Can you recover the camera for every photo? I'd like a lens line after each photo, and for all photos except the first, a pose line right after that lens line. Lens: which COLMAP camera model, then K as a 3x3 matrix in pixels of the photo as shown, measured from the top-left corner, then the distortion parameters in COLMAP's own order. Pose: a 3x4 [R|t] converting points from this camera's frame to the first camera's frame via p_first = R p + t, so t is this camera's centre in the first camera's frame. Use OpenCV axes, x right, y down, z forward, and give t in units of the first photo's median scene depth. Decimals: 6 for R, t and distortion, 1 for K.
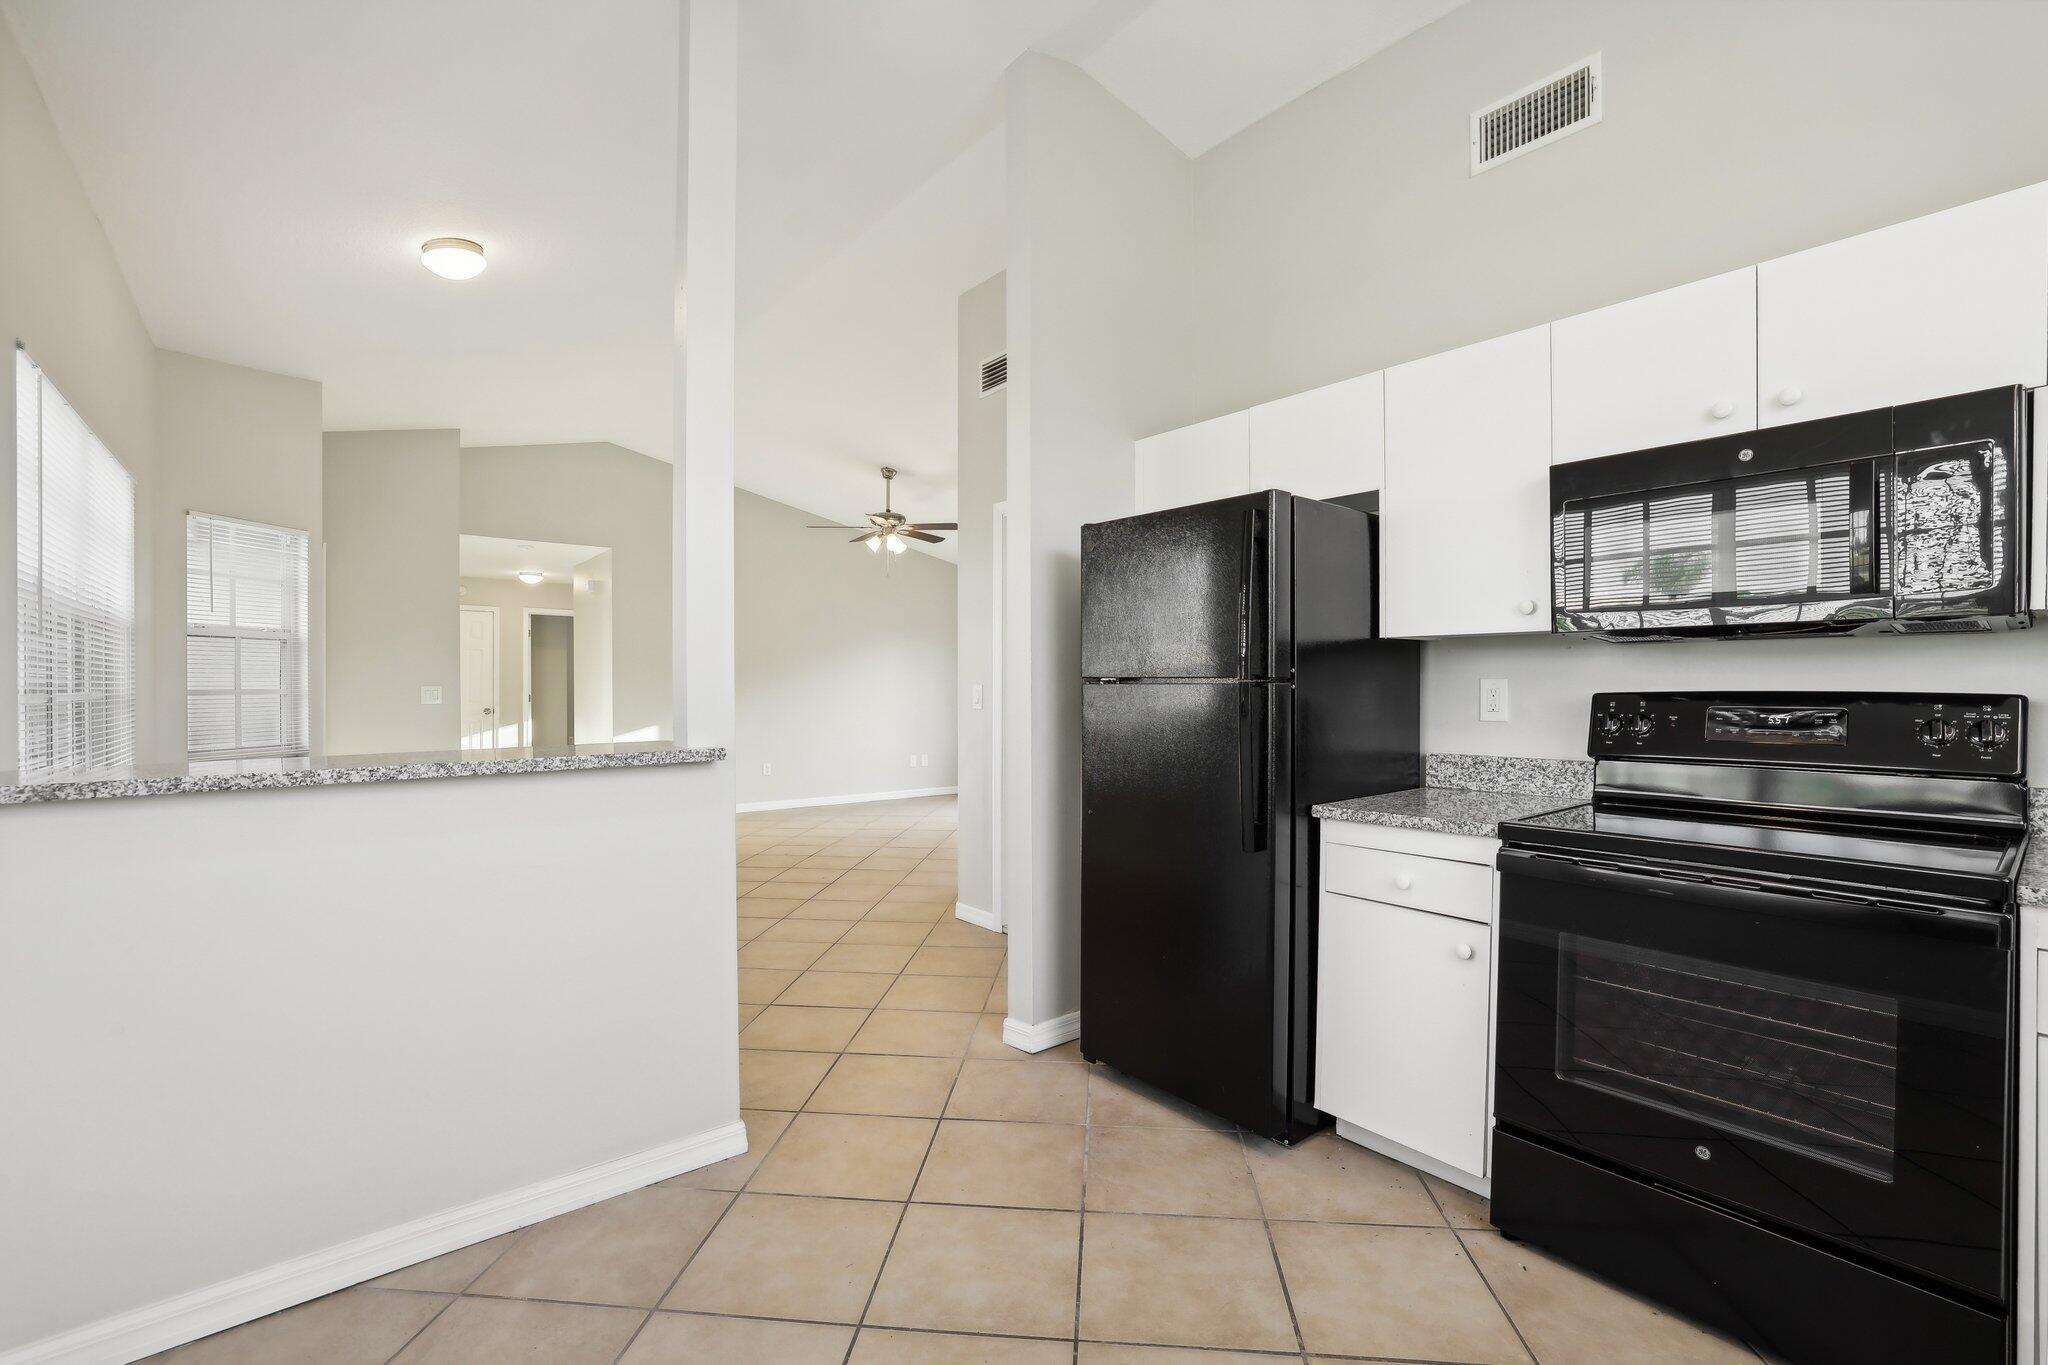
lens RADIAL K [[890.7, 0, 1023.3], [0, 890.7, 692.6], [0, 0, 1]] dist [-0.017708, 0.000161]
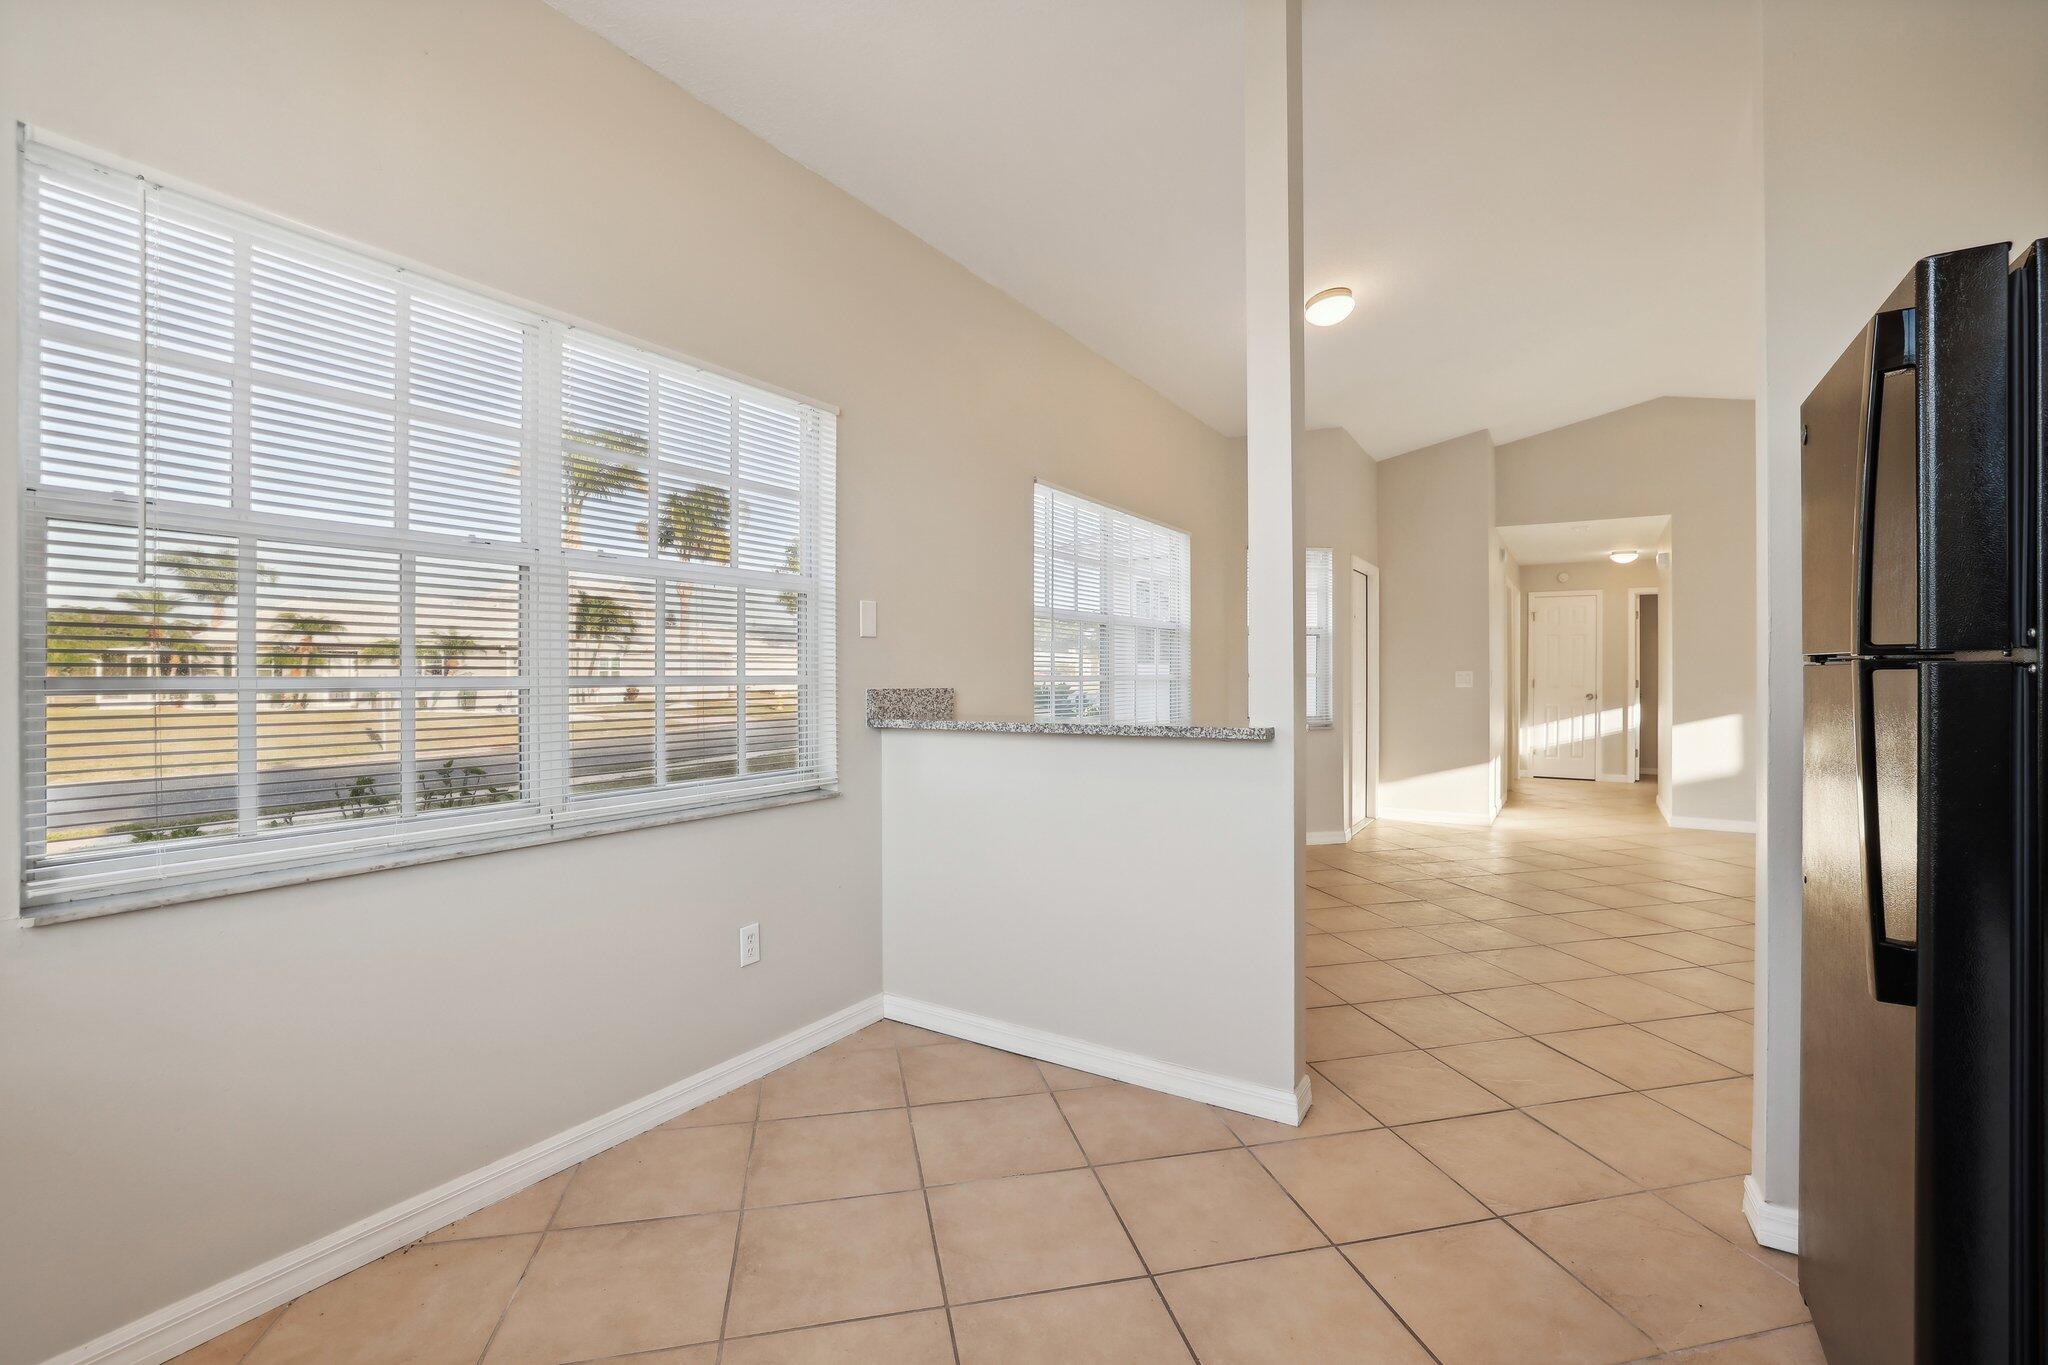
lens RADIAL K [[881.8, 0, 1011.0], [0, 881.8, 671.7], [0, 0, 1]] dist [-0.052665, 0.024412]
pose [[0.316145, 0.000594, -0.948711, 0.426084], [-0.005733, 0.999983, -0.001284, -0.001686], [0.948693, 0.005845, 0.316143, 0.293395]]
